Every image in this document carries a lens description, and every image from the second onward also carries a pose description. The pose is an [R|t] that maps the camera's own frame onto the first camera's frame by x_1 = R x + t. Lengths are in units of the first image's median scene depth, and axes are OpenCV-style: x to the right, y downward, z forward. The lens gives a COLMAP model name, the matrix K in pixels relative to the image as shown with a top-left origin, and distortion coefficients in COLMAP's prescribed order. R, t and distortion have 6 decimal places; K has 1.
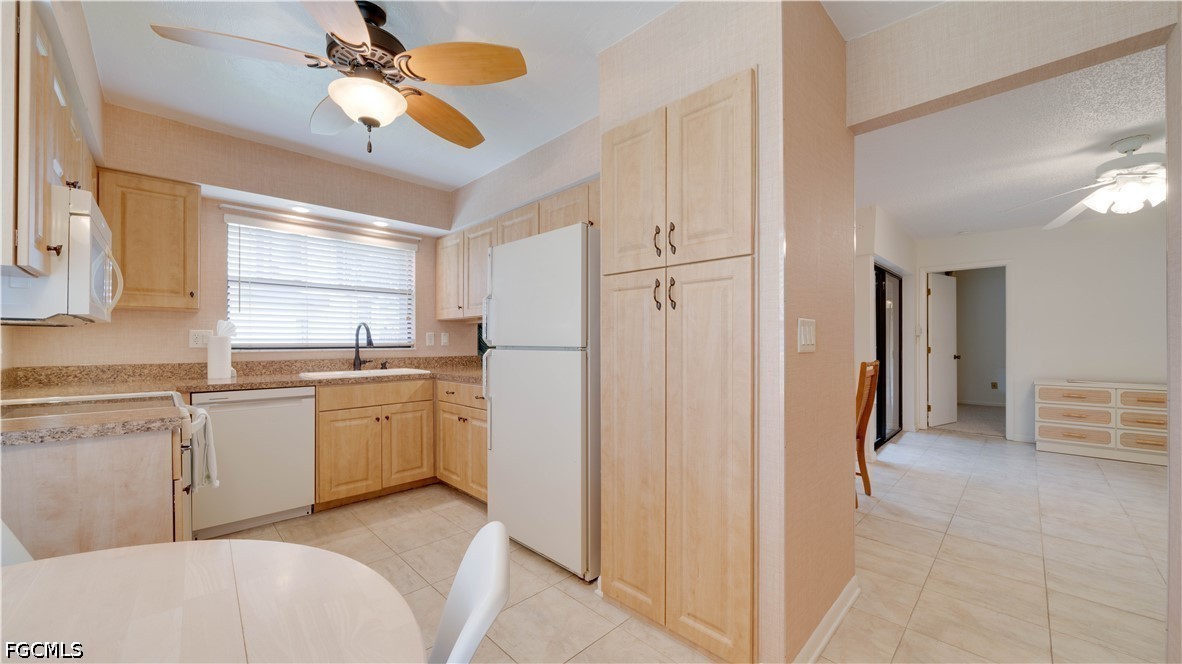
lens RADIAL K [[440.2, 0, 589.5], [0, 440.2, 341.6], [0, 0, 1]] dist [-0.007461, 0.000452]
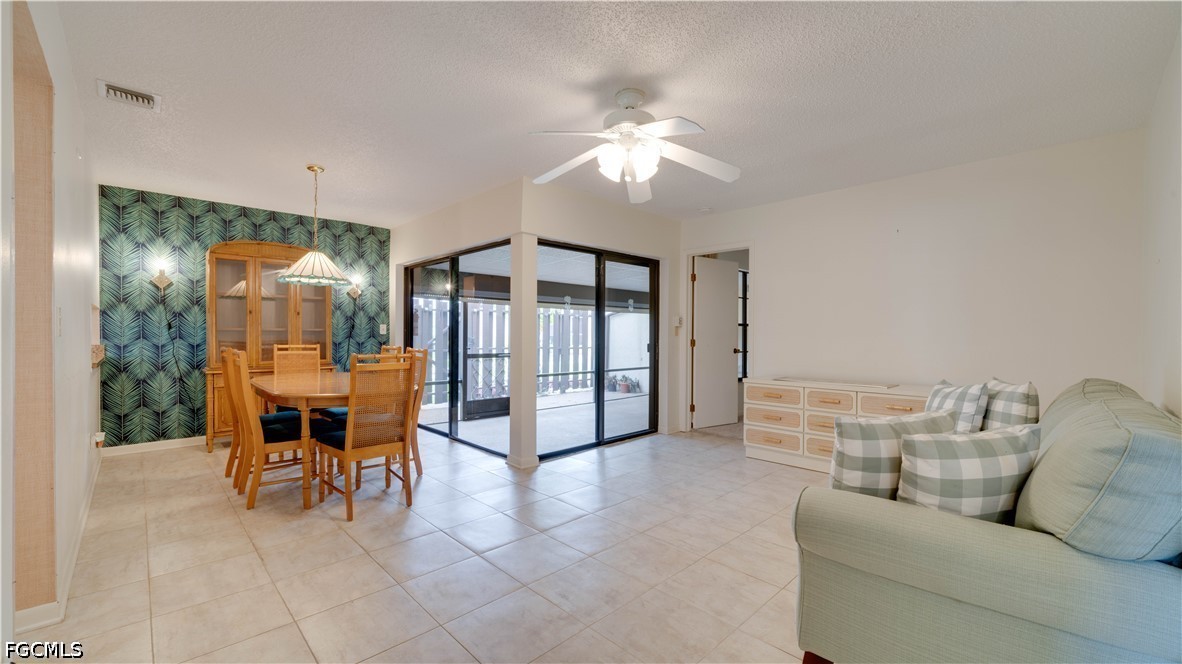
lens RADIAL K [[471.0, 0, 592.1], [0, 471.0, 337.3], [0, 0, 1]] dist [-0.001493, -0.000791]
pose [[0.999902, 0.004908, -0.013100, 1.126296], [-0.004822, 0.999966, 0.006638, 0.003754], [0.013132, -0.006574, 0.999892, 0.067339]]
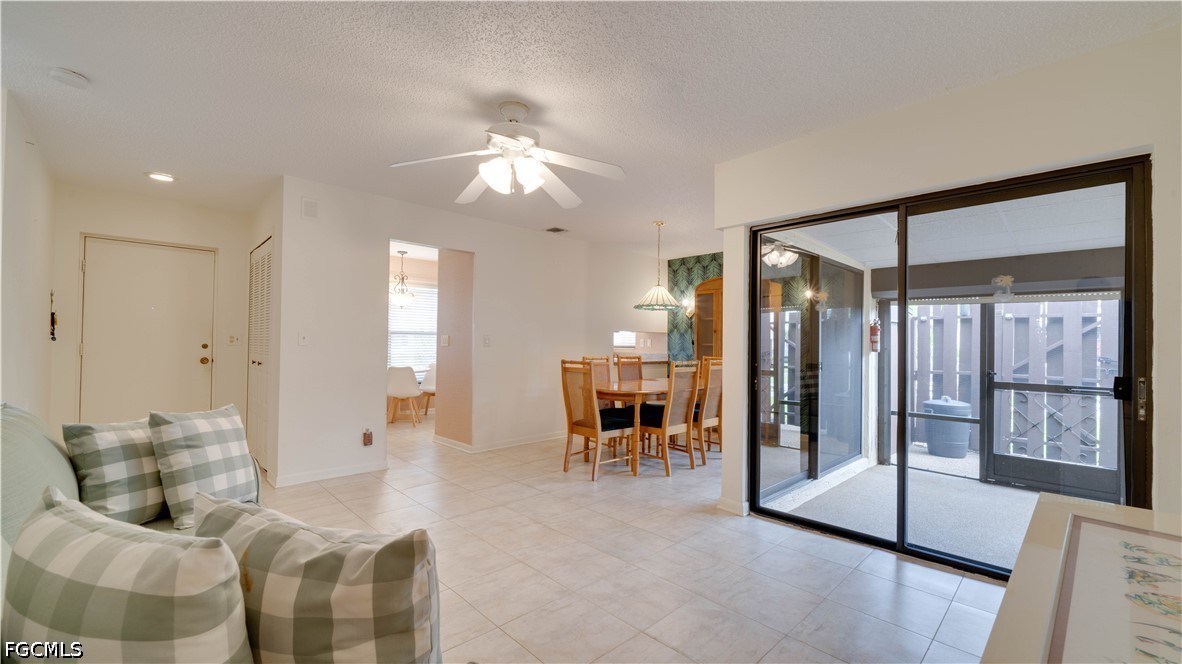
lens RADIAL K [[471.0, 0, 584.0], [0, 471.0, 337.6], [0, 0, 1]] dist [-0.001493, -0.000791]
pose [[-0.026728, -0.014143, -0.999543, 2.060531], [-0.012538, 0.999826, -0.013811, -0.001967], [0.999564, 0.012163, -0.026901, 1.113114]]
